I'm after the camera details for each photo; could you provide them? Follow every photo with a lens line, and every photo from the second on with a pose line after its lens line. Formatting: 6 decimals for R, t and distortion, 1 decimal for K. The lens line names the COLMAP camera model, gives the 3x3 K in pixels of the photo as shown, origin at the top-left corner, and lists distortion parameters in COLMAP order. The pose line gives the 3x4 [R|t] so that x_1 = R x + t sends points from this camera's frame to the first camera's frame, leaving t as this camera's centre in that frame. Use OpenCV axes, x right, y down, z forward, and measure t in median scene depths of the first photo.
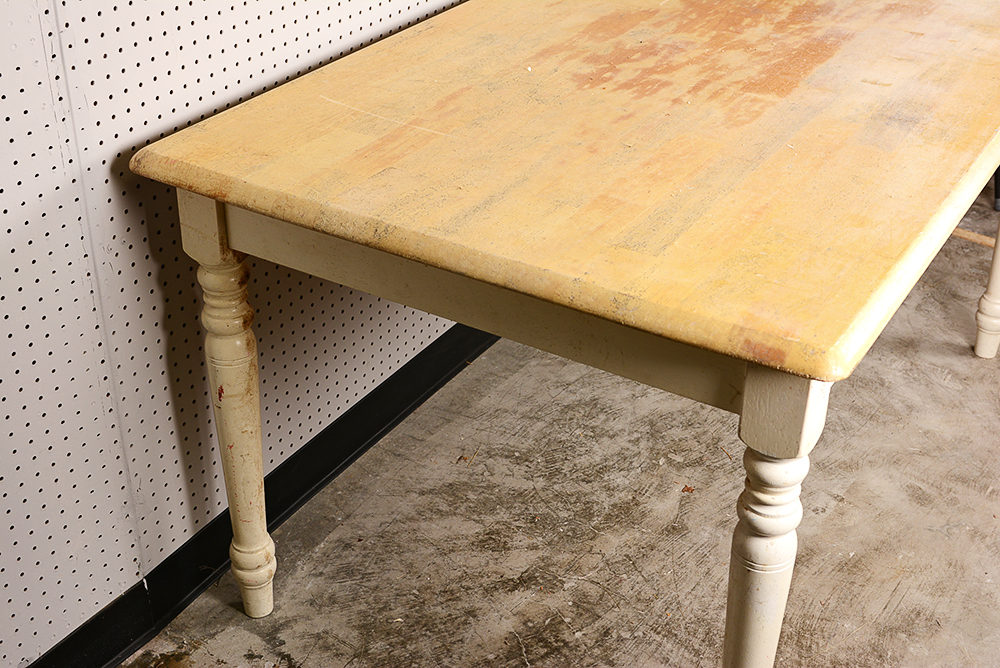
lens RADIAL K [[1206.3, 0, 500.0], [0, 1206.3, 334.0], [0, 0, 1]] dist [0.012174, -0.001120]
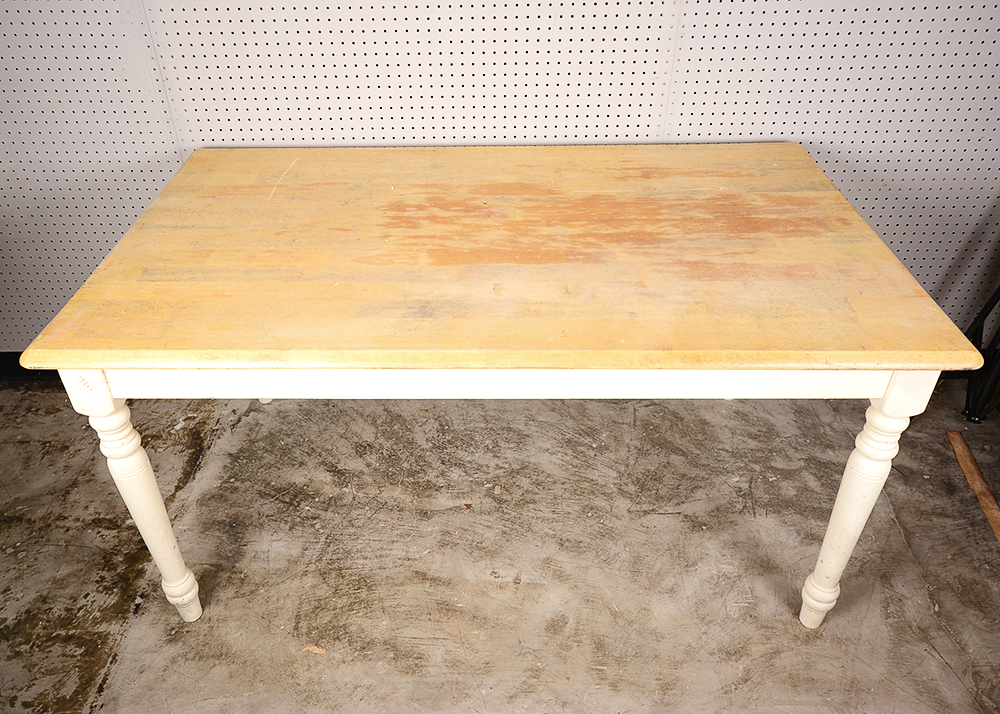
lens RADIAL K [[736.4, 0, 500.0], [0, 736.4, 357.0], [0, 0, 1]] dist [0.005404, 0.009524]
pose [[0.533731, 0.488092, -0.690578, 0.817443], [-0.434706, 0.858821, 0.271031, -0.331379], [0.725370, 0.155541, 0.670556, 0.462607]]
